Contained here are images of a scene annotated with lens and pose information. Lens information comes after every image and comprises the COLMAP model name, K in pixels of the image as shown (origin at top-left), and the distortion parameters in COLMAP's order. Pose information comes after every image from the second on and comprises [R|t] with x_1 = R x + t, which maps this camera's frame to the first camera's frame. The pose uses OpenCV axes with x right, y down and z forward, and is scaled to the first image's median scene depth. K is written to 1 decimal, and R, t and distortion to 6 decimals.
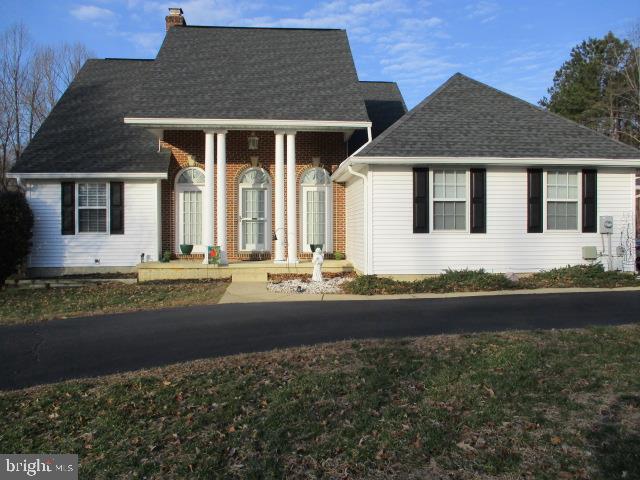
lens RADIAL K [[527.9, 0, 323.9], [0, 527.9, 238.5], [0, 0, 1]] dist [-0.074687, 0.084656]
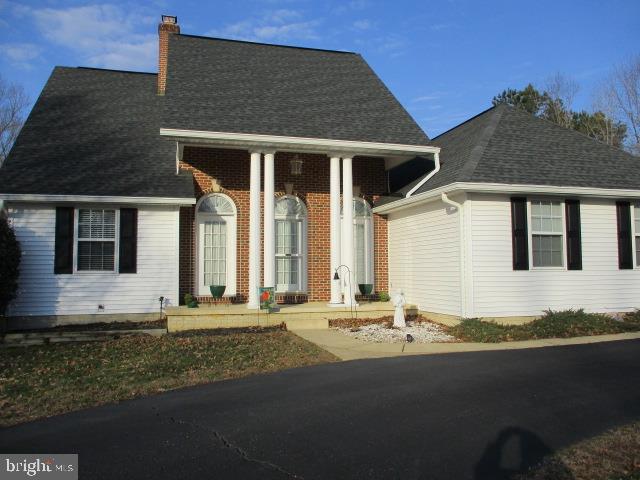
lens RADIAL K [[527.9, 0, 323.9], [0, 527.9, 238.5], [0, 0, 1]] dist [-0.074687, 0.084656]
pose [[0.982575, 0.008305, 0.185681, -0.250638], [0.005627, 0.997214, -0.074376, 0.000154], [-0.185782, 0.074125, 0.979791, 0.153060]]
